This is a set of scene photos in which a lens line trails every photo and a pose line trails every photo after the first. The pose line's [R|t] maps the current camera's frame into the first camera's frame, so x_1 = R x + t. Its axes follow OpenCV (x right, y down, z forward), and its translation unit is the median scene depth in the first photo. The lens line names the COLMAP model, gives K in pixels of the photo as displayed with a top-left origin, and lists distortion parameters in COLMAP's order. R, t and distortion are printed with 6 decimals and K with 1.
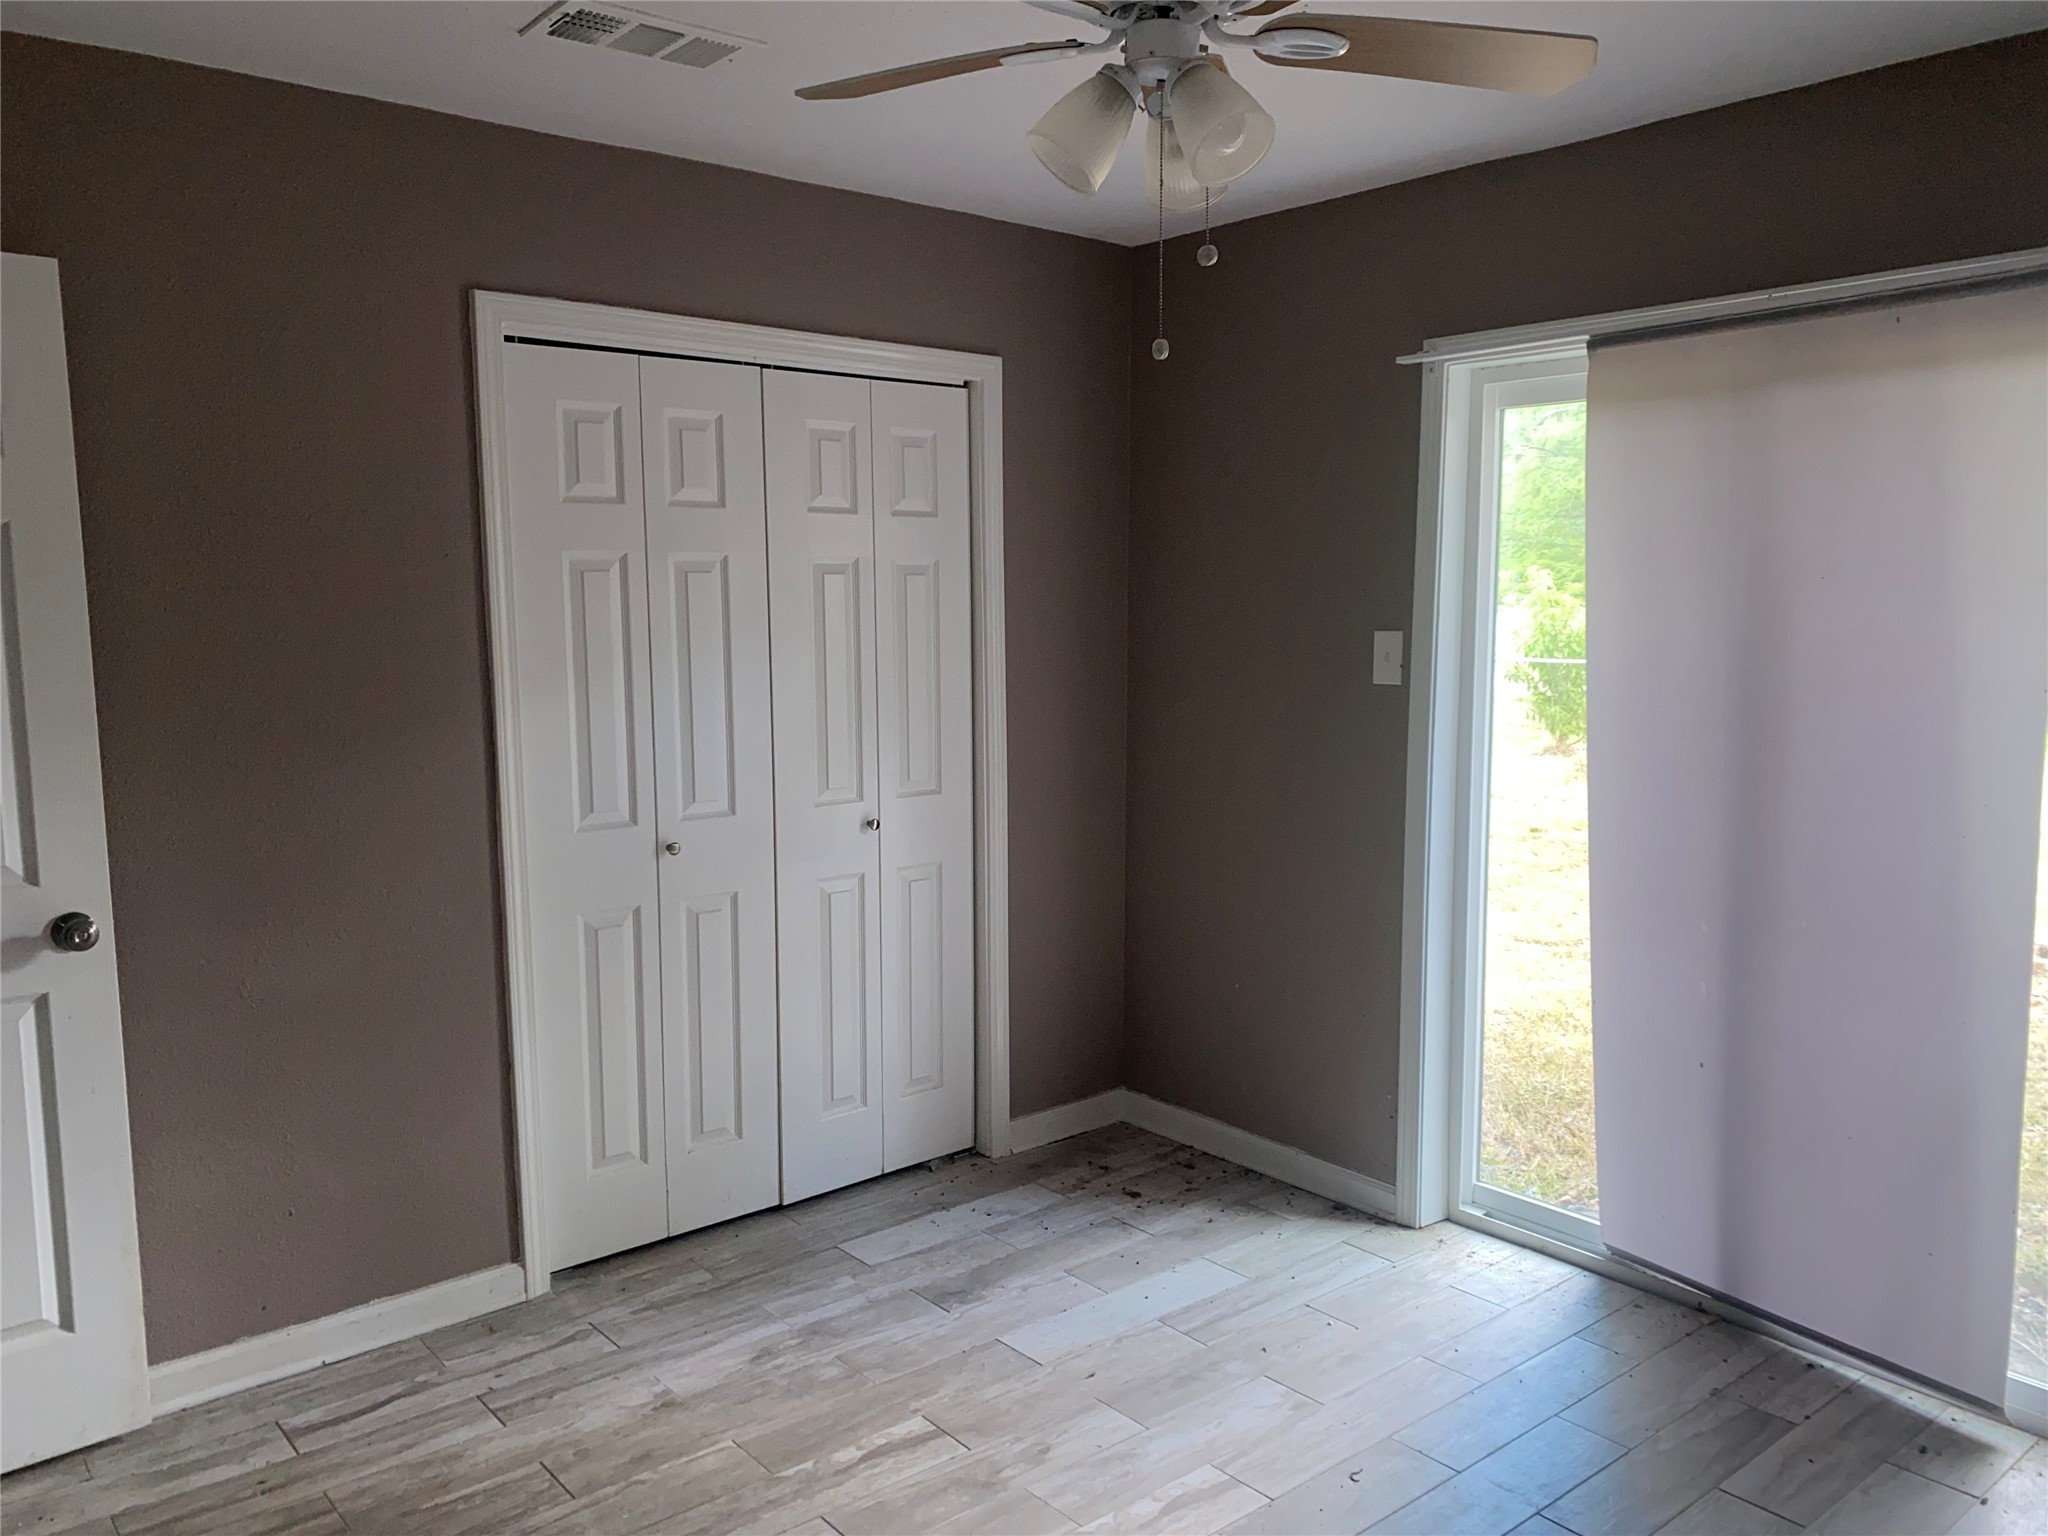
lens RADIAL K [[1575.8, 0, 1028.3], [0, 1575.8, 763.6], [0, 0, 1]] dist [0.048748, -0.065747]
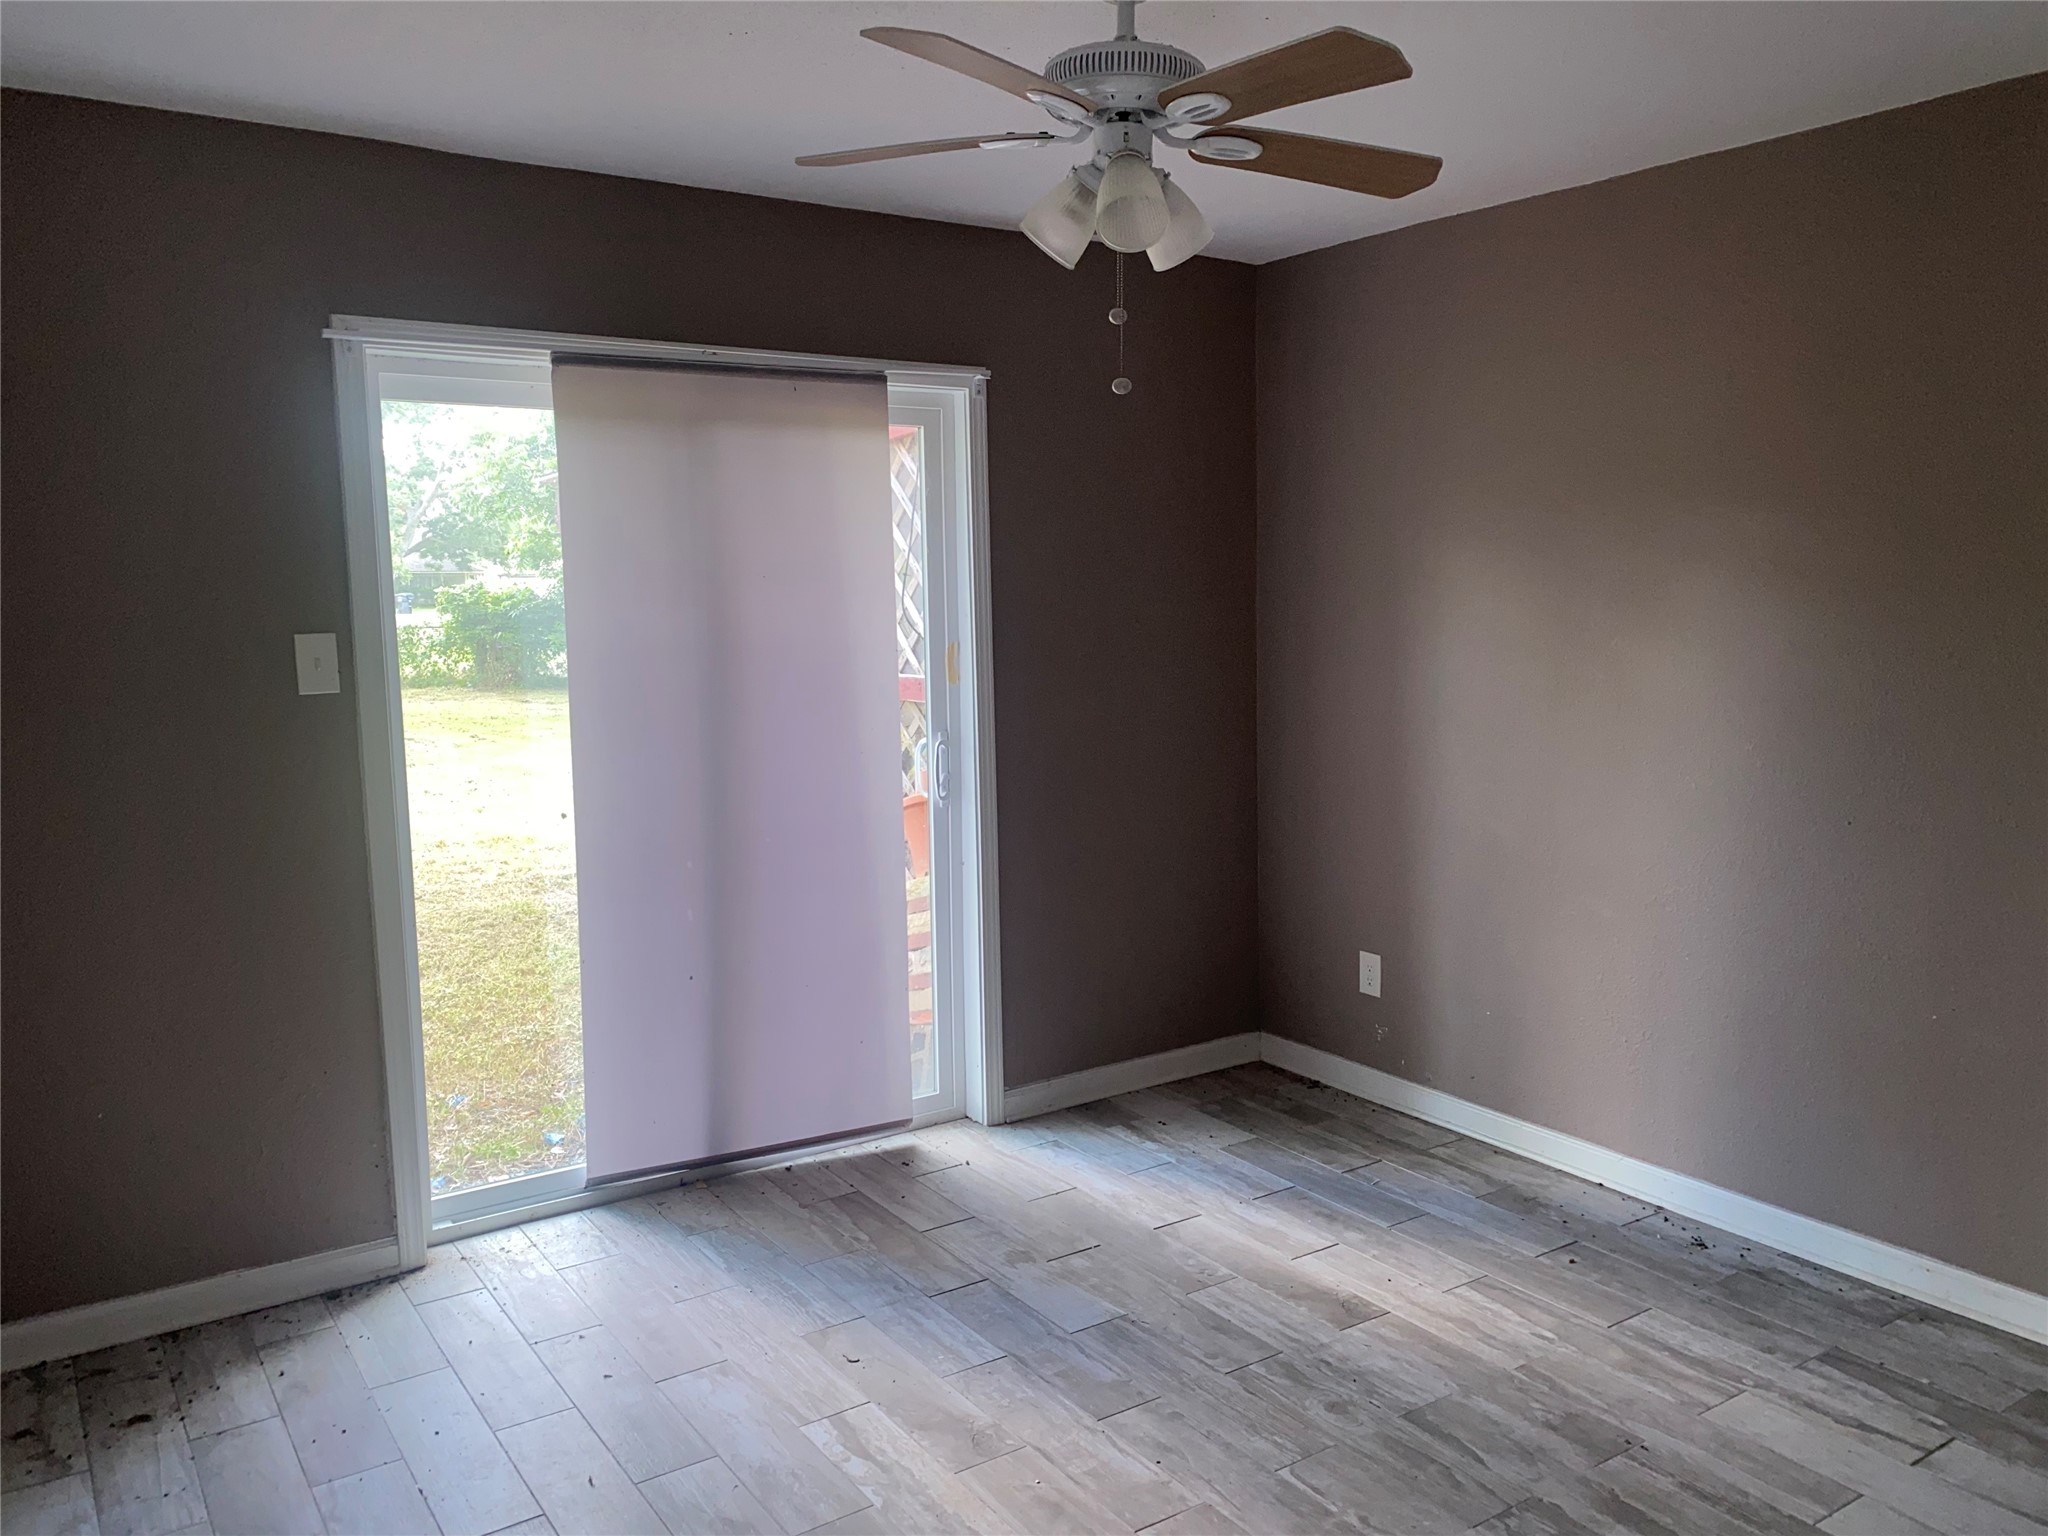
lens RADIAL K [[1575.8, 0, 1027.7], [0, 1575.8, 775.4], [0, 0, 1]] dist [0.048748, -0.065747]
pose [[0.093064, -0.117916, 0.988653, -0.664112], [0.123654, 0.986644, 0.106036, -0.053591], [-0.987952, 0.112382, 0.106402, 0.548003]]
